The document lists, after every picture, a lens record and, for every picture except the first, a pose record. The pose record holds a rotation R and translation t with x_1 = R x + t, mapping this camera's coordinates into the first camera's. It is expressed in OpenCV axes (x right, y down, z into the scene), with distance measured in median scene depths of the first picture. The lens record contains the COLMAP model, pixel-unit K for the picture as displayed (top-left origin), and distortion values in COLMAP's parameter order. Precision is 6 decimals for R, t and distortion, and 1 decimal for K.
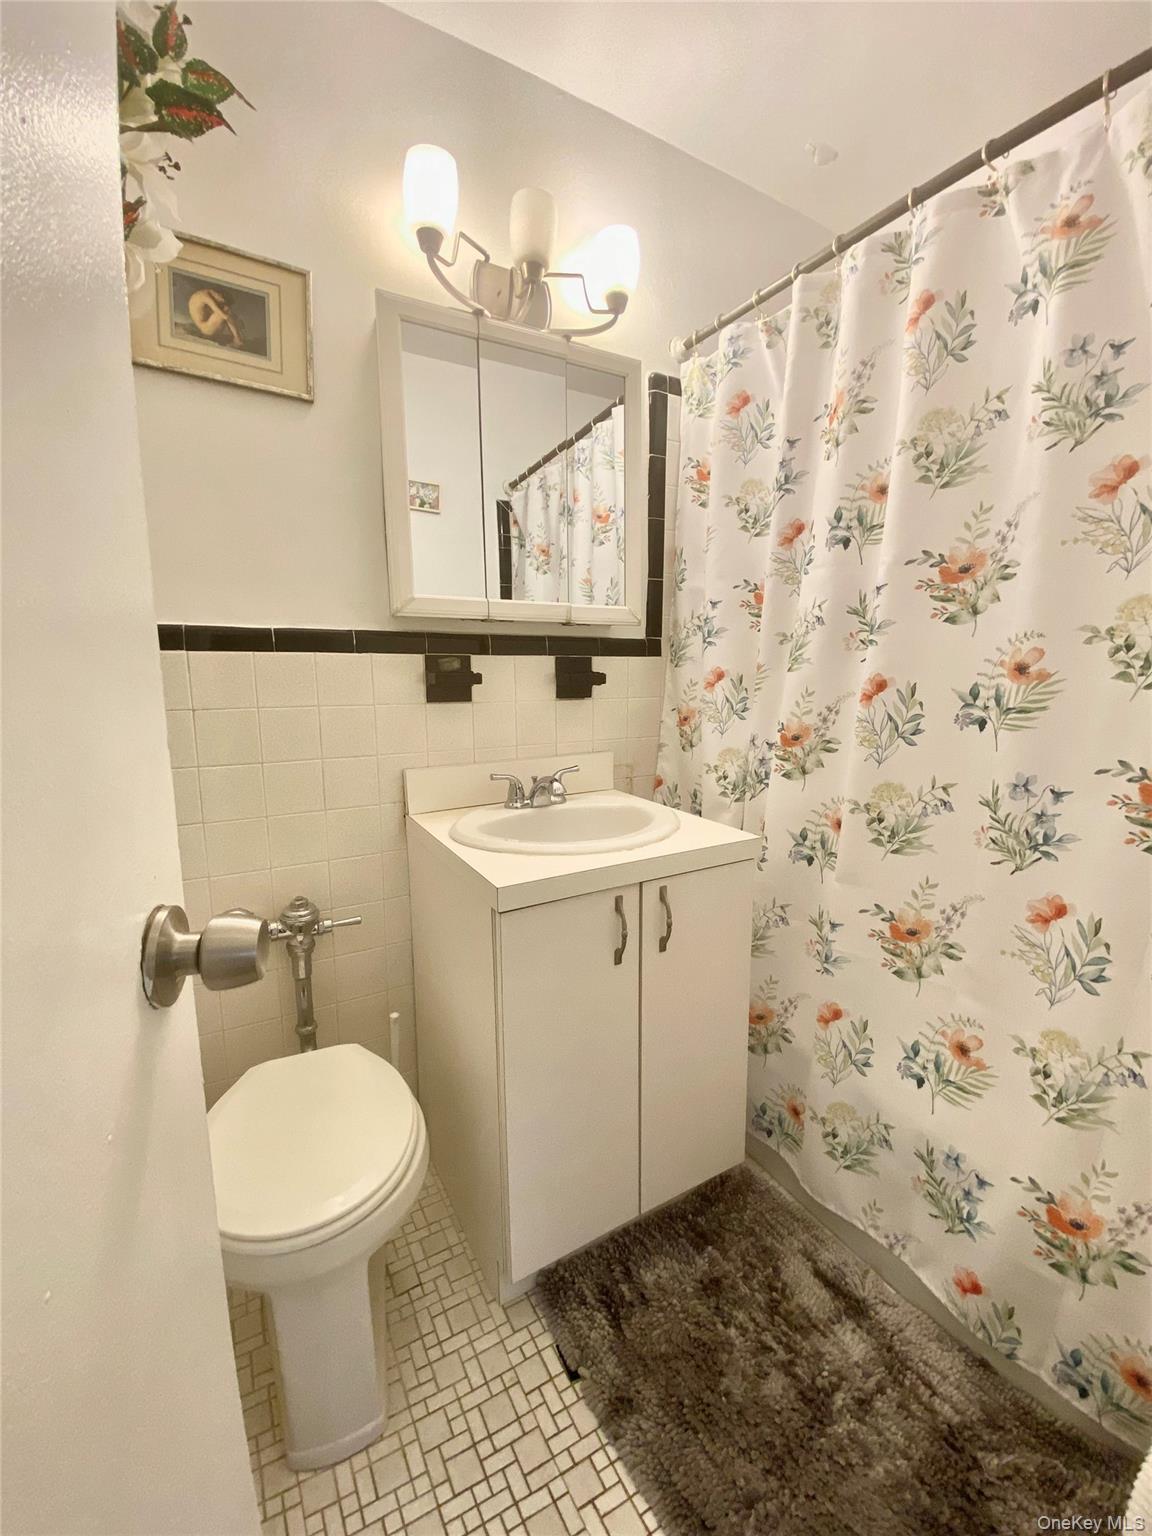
lens RADIAL K [[624.1, 0, 573.7], [0, 624.1, 771.6], [0, 0, 1]] dist [0.015867, -0.019190]
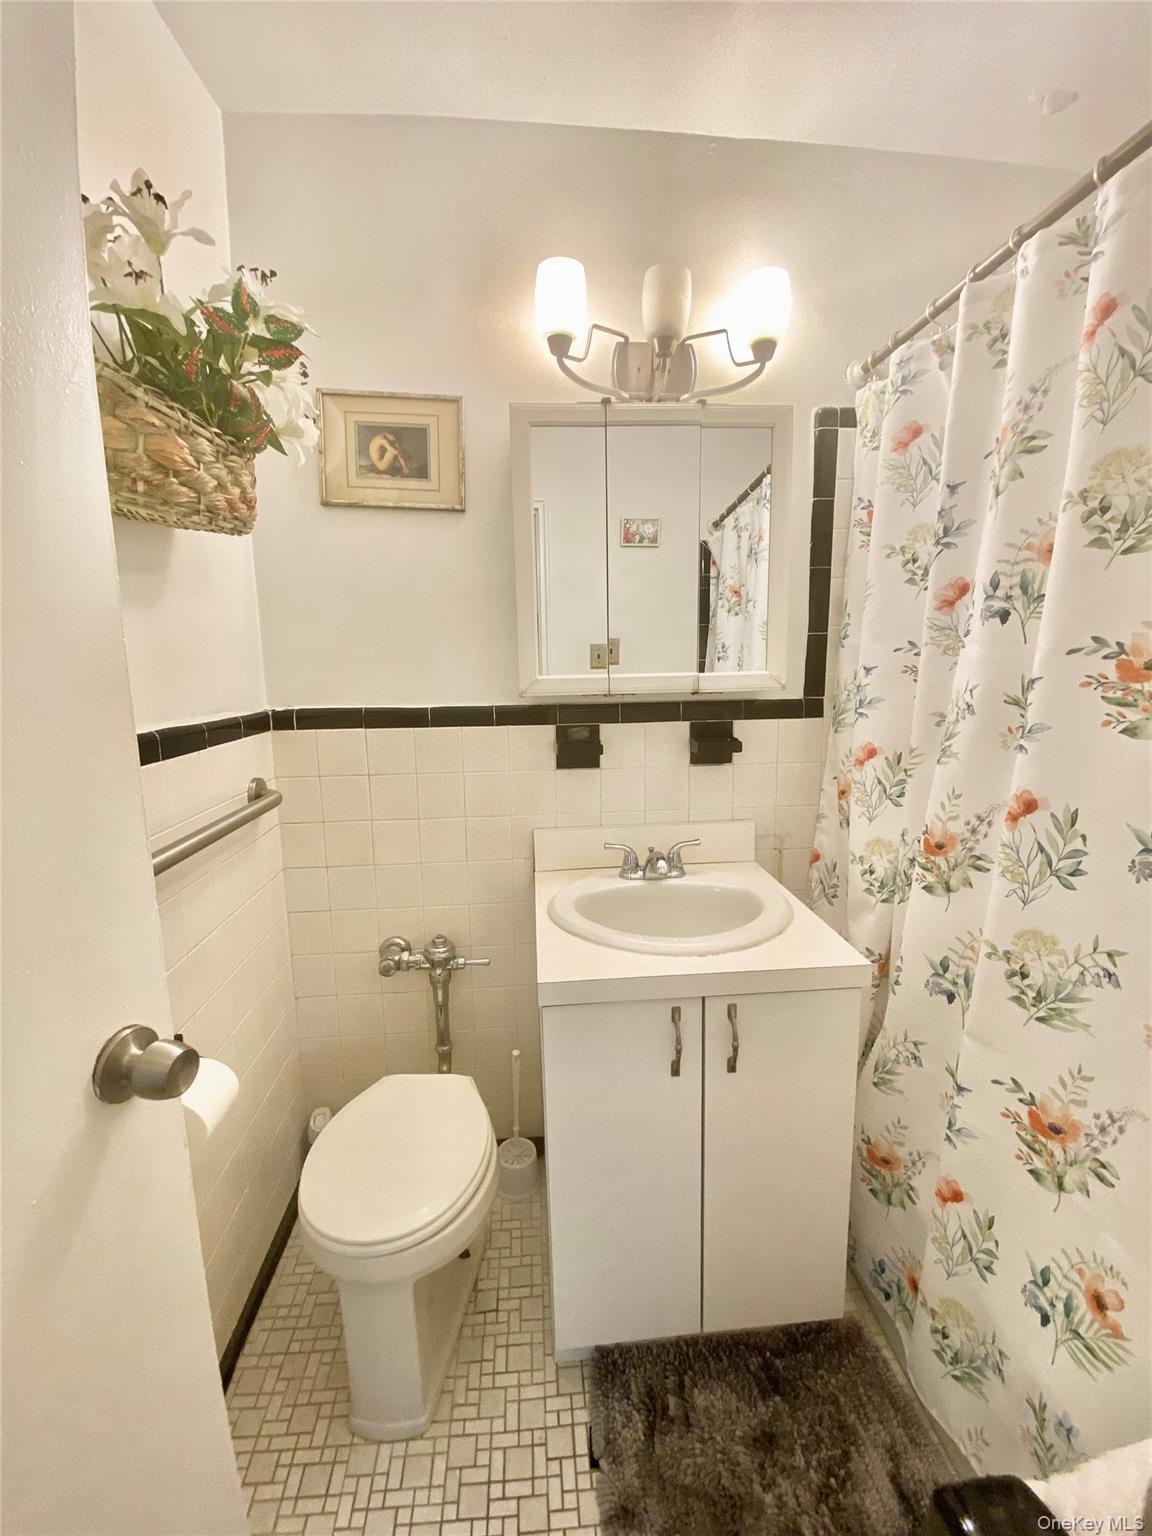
lens RADIAL K [[624.1, 0, 573.7], [0, 624.1, 771.6], [0, 0, 1]] dist [0.015867, -0.019190]
pose [[0.905936, 0.056408, -0.419641, 0.291086], [-0.053179, 0.998397, 0.019399, -0.158778], [0.420062, 0.004742, 0.907483, 0.055084]]
